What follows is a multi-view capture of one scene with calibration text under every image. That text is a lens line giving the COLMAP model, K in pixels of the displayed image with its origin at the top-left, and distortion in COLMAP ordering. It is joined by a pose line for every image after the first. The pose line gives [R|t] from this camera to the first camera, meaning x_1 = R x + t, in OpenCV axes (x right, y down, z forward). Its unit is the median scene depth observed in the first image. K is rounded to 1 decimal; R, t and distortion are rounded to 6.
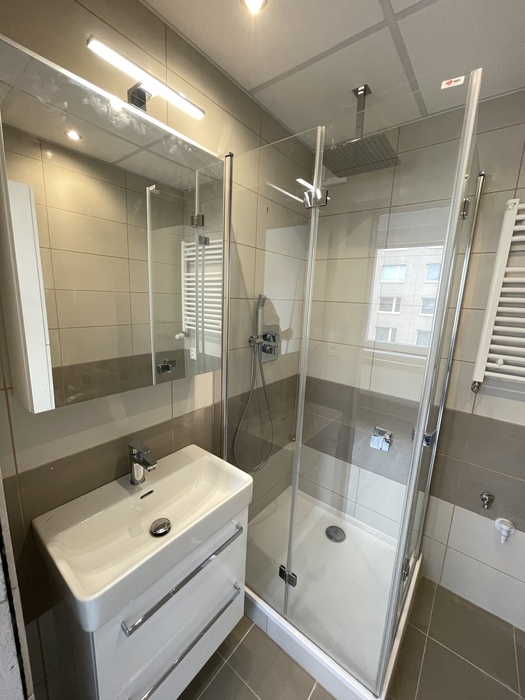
lens RADIAL K [[283.6, 0, 266.0], [0, 283.6, 349.1], [0, 0, 1]] dist [-0.002378, 0.000685]
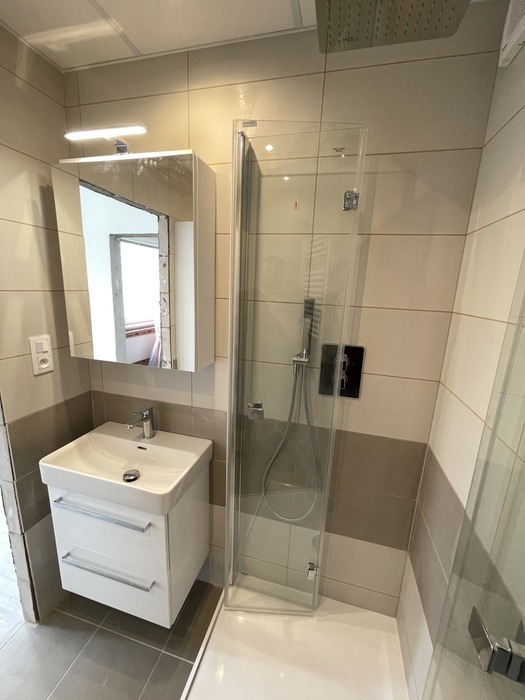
lens RADIAL K [[283.6, 0, 263.8], [0, 283.6, 345.7], [0, 0, 1]] dist [-0.002378, 0.000685]
pose [[0.386264, 0.165879, -0.907350, 0.743558], [-0.193860, 0.976325, 0.095961, -0.146443], [0.901786, 0.138832, 0.409276, 0.758696]]
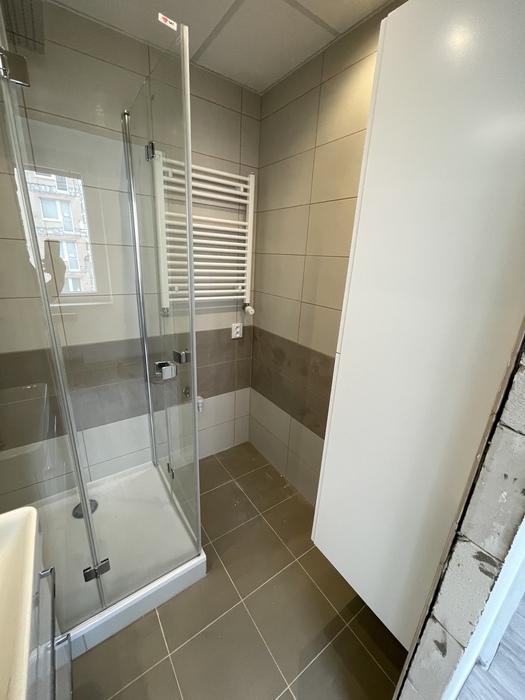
lens RADIAL K [[283.6, 0, 264.5], [0, 283.6, 348.4], [0, 0, 1]] dist [-0.002378, 0.000685]
pose [[0.297788, -0.325870, 0.897291, -0.329628], [0.141796, 0.944606, 0.295995, -0.027206], [-0.944042, 0.039088, 0.327500, 0.202784]]
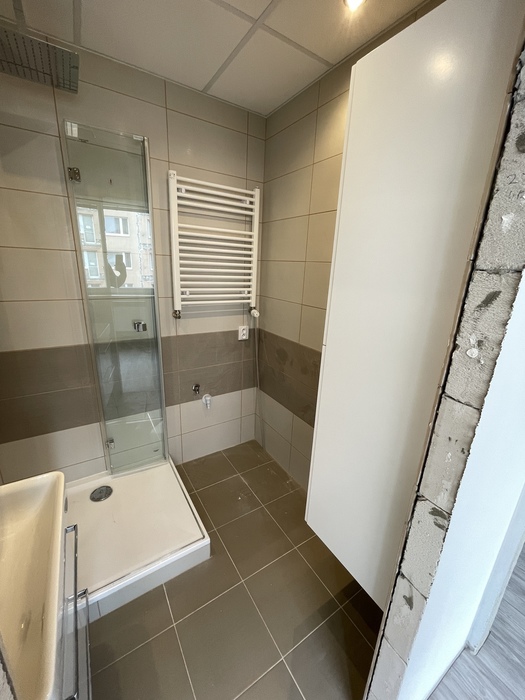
lens RADIAL K [[283.6, 0, 264.2], [0, 283.6, 348.7], [0, 0, 1]] dist [-0.002378, 0.000685]
pose [[0.340479, -0.298759, 0.891525, -0.417425], [0.148436, 0.953366, 0.262794, -0.007211], [-0.928462, 0.042859, 0.368948, 0.125410]]
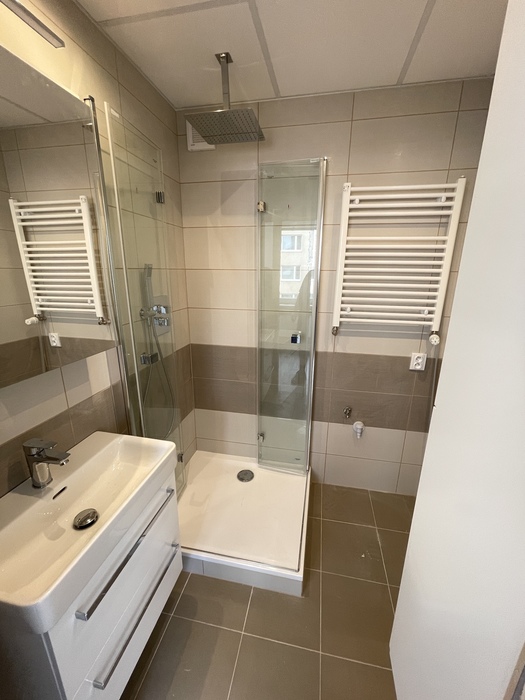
lens RADIAL K [[283.6, 0, 265.9], [0, 283.6, 348.7], [0, 0, 1]] dist [-0.002378, 0.000685]
pose [[0.895254, -0.153768, 0.418181, -0.117416], [0.113342, 0.986281, 0.120017, 0.023505], [-0.430899, -0.060048, 0.900400, -0.055189]]
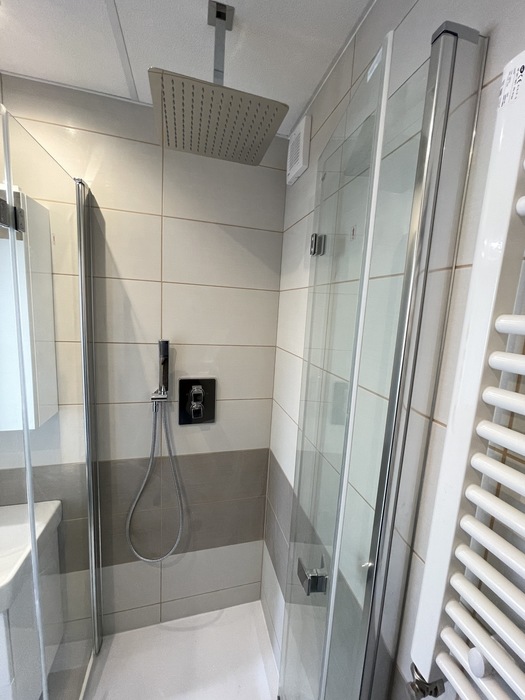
lens RADIAL K [[283.6, 0, 270.0], [0, 283.6, 348.5], [0, 0, 1]] dist [-0.002378, 0.000685]
pose [[0.795985, 0.086490, -0.599105, 0.842088], [-0.133304, 0.990488, -0.034119, -0.220761], [0.590455, 0.107022, 0.799943, 0.671995]]
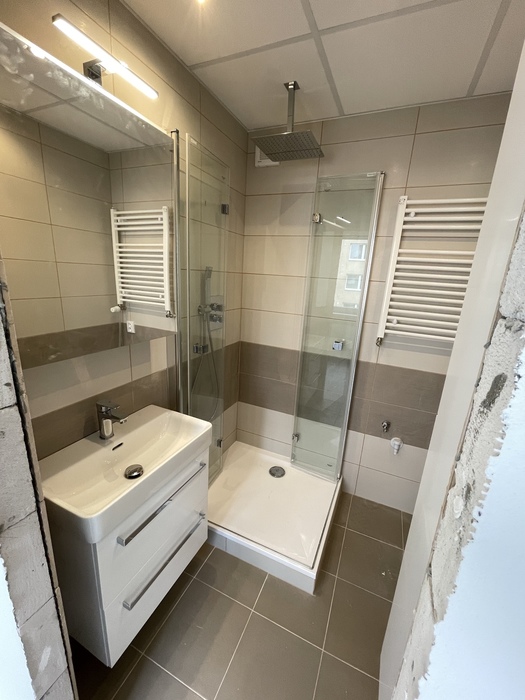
lens RADIAL K [[283.6, 0, 266.1], [0, 283.6, 349.2], [0, 0, 1]] dist [-0.002378, 0.000685]
pose [[0.970875, -0.047766, 0.234777, -0.080940], [0.028030, 0.995841, 0.086694, 0.042784], [-0.237942, -0.077589, 0.968175, -0.160565]]
